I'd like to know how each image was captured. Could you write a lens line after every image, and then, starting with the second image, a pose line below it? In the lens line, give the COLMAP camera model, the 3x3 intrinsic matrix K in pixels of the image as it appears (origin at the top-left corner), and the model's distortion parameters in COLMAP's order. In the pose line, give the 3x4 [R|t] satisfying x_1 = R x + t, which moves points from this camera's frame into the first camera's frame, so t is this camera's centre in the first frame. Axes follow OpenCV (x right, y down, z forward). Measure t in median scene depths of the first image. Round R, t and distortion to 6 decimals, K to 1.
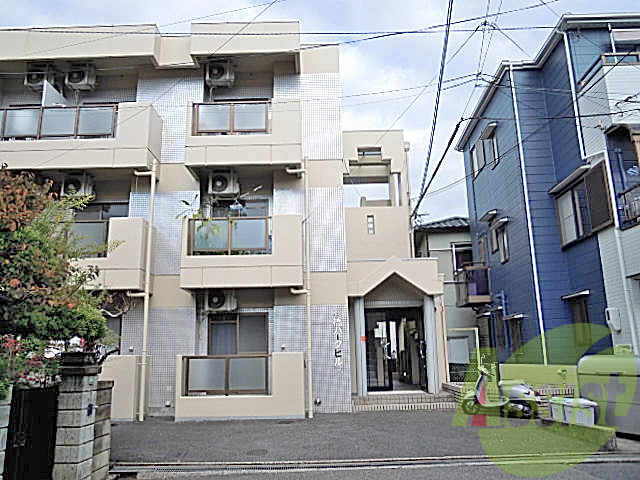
lens RADIAL K [[527.8, 0, 320.0], [0, 527.8, 240.0], [0, 0, 1]] dist [-0.035858, 0.002307]
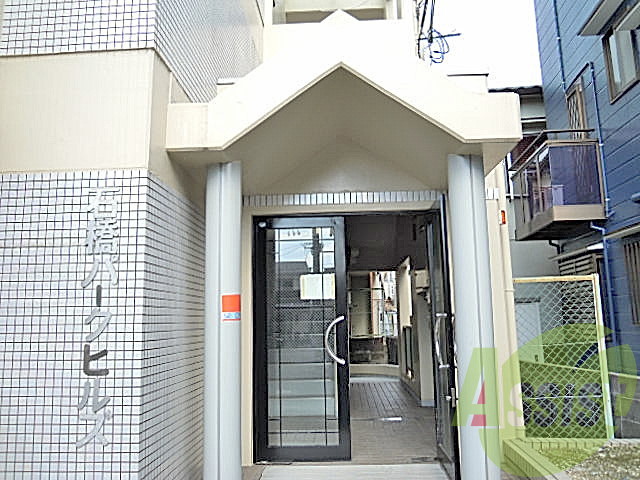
lens RADIAL K [[527.8, 0, 320.0], [0, 527.8, 240.0], [0, 0, 1]] dist [-0.035858, 0.002307]
pose [[0.998995, -0.005978, -0.044421, 0.142355], [0.008792, 0.997948, 0.063419, 0.135682], [0.043951, -0.063746, 0.996998, 0.721589]]
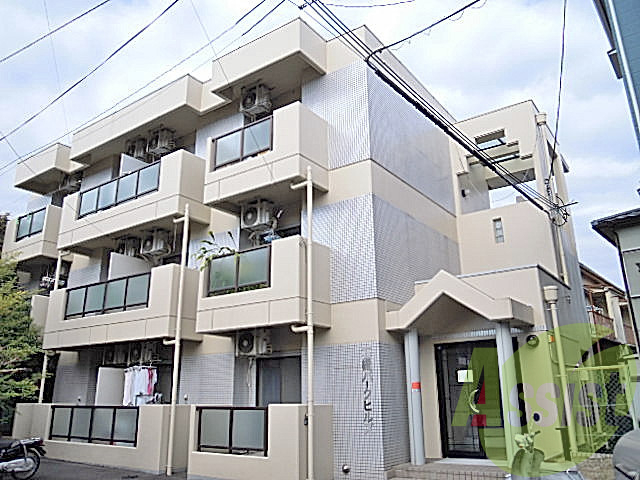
lens RADIAL K [[521.0, 0, 338.1], [0, 521.0, 237.3], [0, 0, 1]] dist [-0.045651, -0.000028]
pose [[0.823784, -0.157749, -0.544514, 0.423962], [0.117420, 0.987155, -0.108342, 0.046595], [0.554610, 0.025313, 0.831725, 0.323151]]
